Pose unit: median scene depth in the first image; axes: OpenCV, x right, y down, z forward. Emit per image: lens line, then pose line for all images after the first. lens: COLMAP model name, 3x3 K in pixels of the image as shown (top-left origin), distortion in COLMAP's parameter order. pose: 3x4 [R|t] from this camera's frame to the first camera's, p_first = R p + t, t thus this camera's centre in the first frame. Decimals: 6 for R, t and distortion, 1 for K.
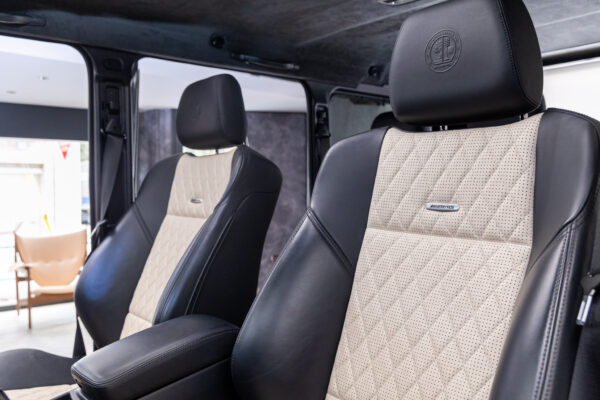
lens RADIAL K [[535.8, 0, 301.1], [0, 535.8, 196.9], [0, 0, 1]] dist [-0.027189, 0.039720]
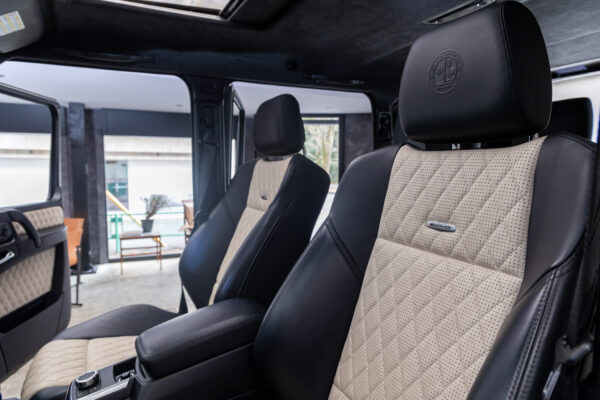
lens RADIAL K [[398.6, 0, 305.1], [0, 398.6, 201.1], [0, 0, 1]] dist [-0.007598, 0.001125]
pose [[0.973159, 0.022515, -0.229032, 0.169931], [-0.007887, 0.997881, 0.064583, -0.071199], [0.230000, -0.061043, 0.971274, 0.182339]]
